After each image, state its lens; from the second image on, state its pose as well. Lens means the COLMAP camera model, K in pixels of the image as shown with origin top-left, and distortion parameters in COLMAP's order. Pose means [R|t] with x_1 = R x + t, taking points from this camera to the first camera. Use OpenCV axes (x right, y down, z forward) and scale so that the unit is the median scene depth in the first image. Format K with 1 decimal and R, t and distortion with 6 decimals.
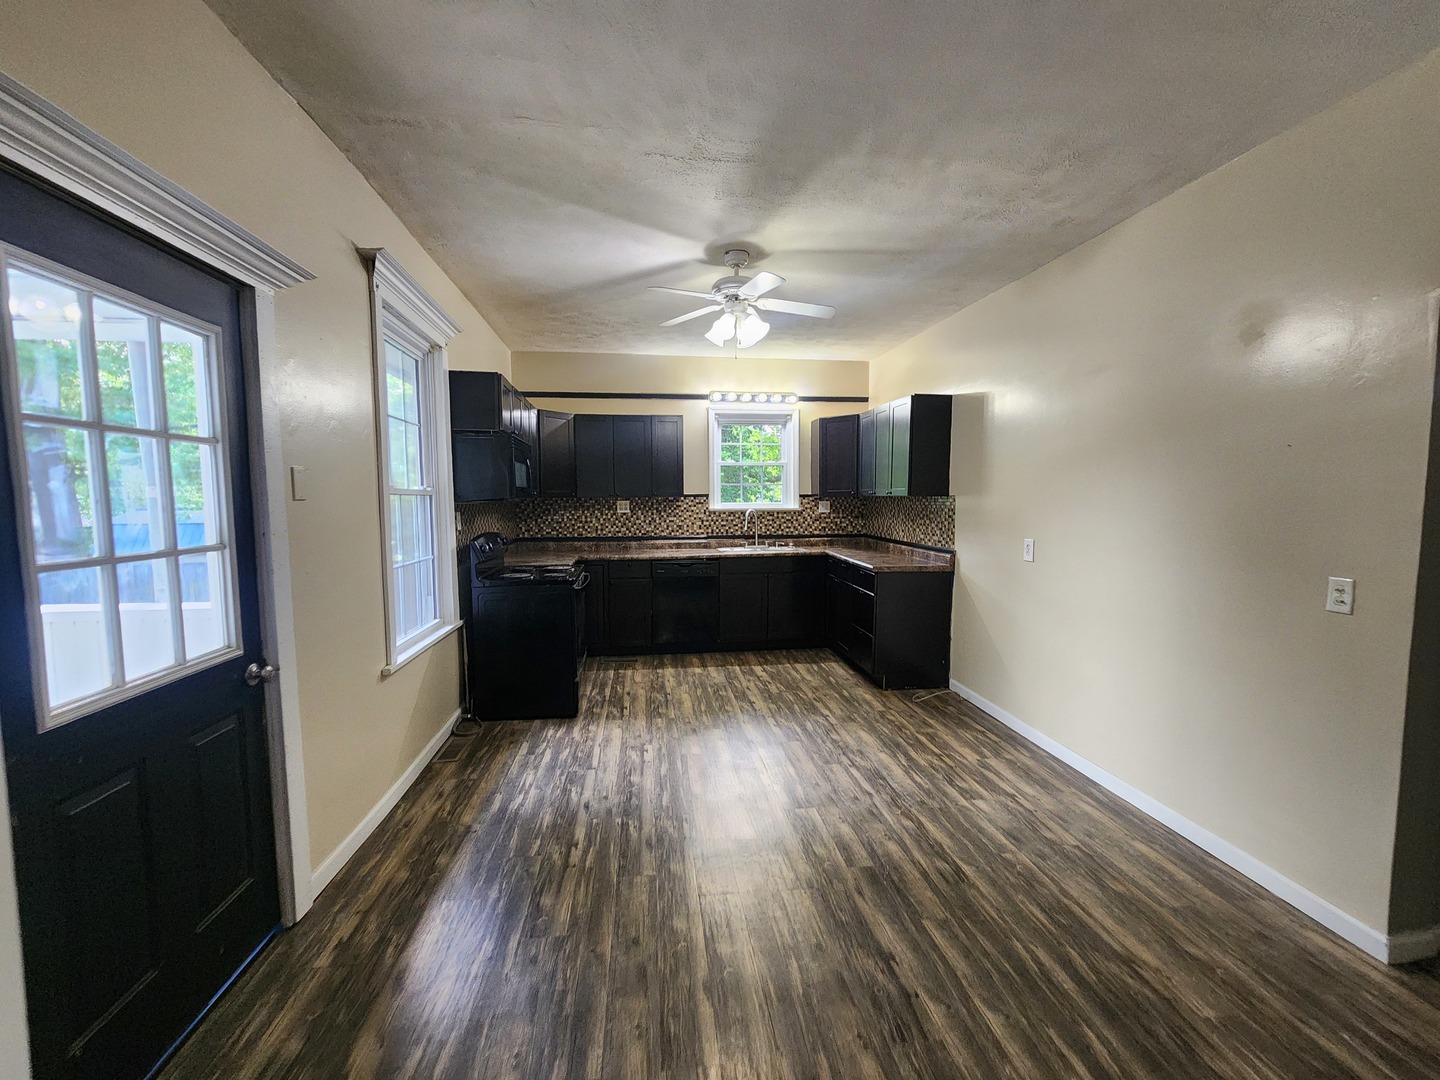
lens RADIAL K [[598.0, 0, 719.4], [0, 598.0, 547.3], [0, 0, 1]] dist [-0.000598, 0.001157]
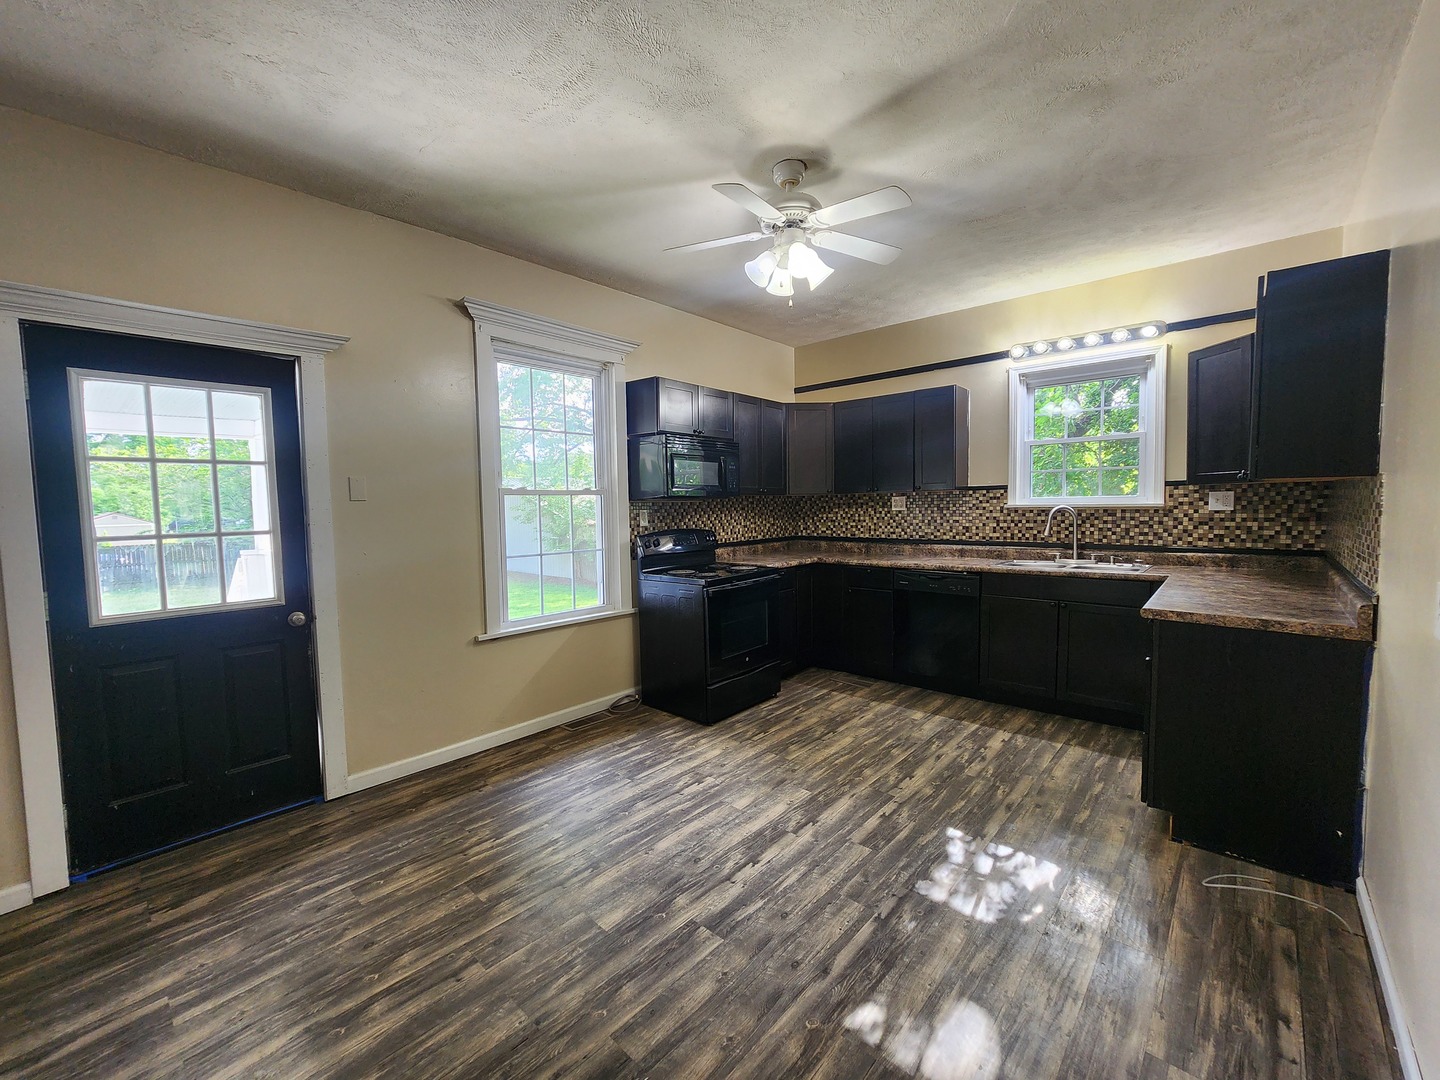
lens RADIAL K [[590.9, 0, 697.7], [0, 590.9, 538.3], [0, 0, 1]] dist [-0.000549, 0.000167]
pose [[0.652560, 0.037083, -0.756829, 0.430000], [-0.045265, 0.998926, 0.009917, -0.020491], [0.756384, 0.027787, 0.653538, 0.352429]]
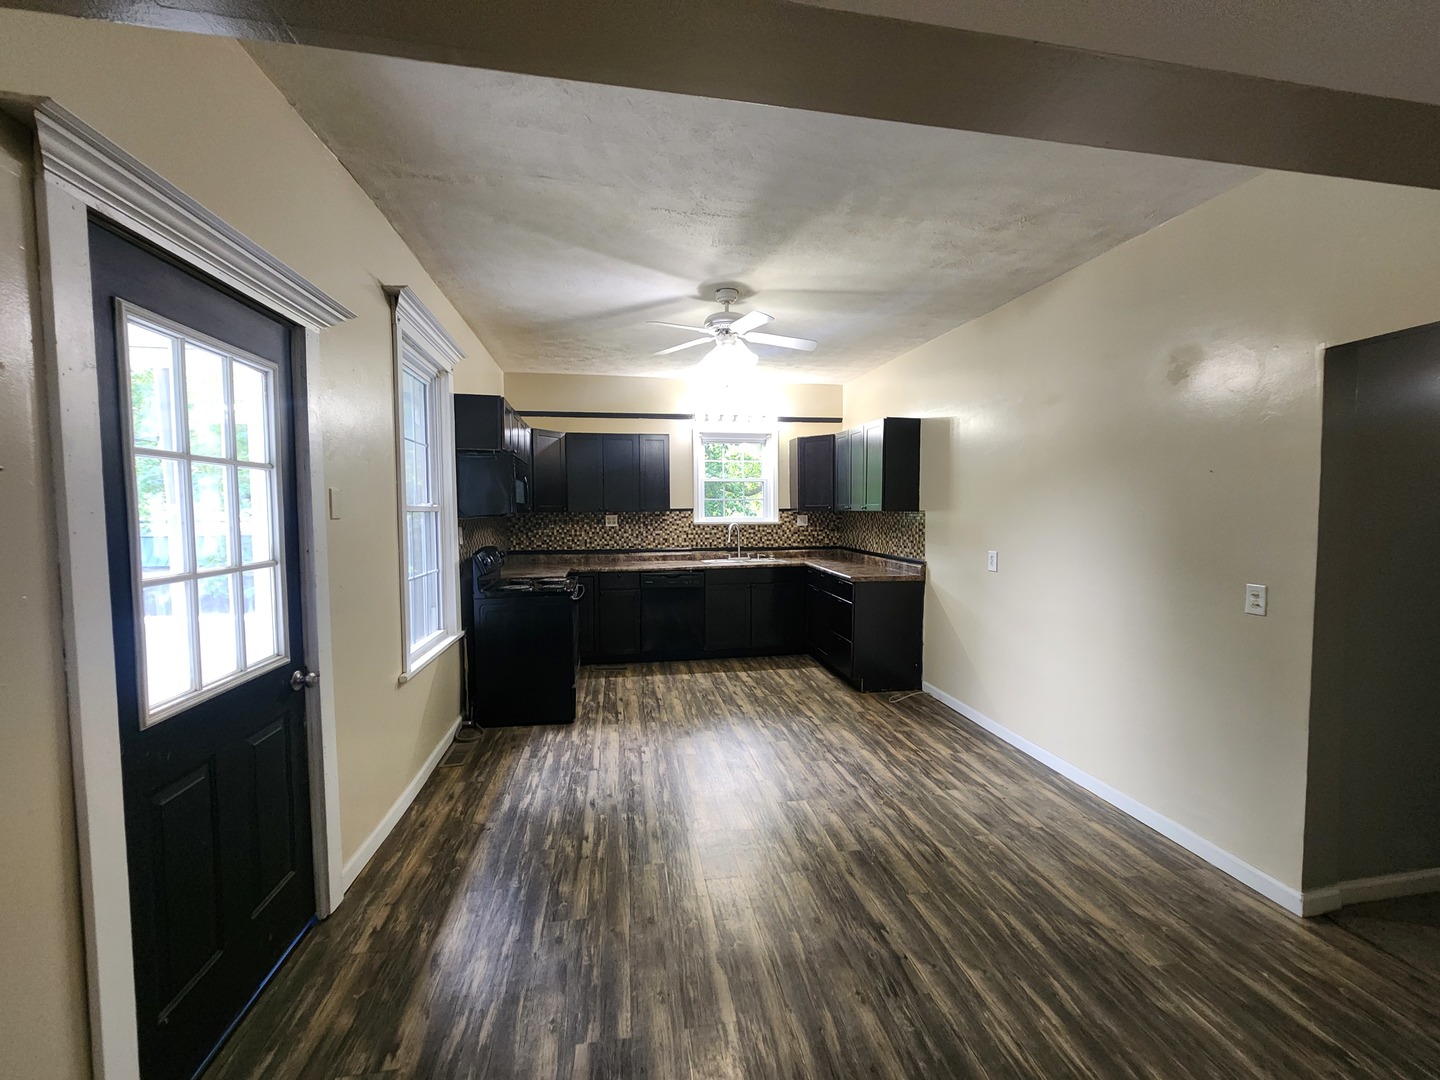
lens RADIAL K [[587.2, 0, 720.0], [0, 587.2, 540.0], [0, 0, 1]] dist [-0.000719, -0.000034]
pose [[0.998910, -0.002987, 0.046582, -0.028771], [0.004434, 0.999510, -0.030977, -0.002308], [-0.046467, 0.031150, 0.998434, -0.047068]]
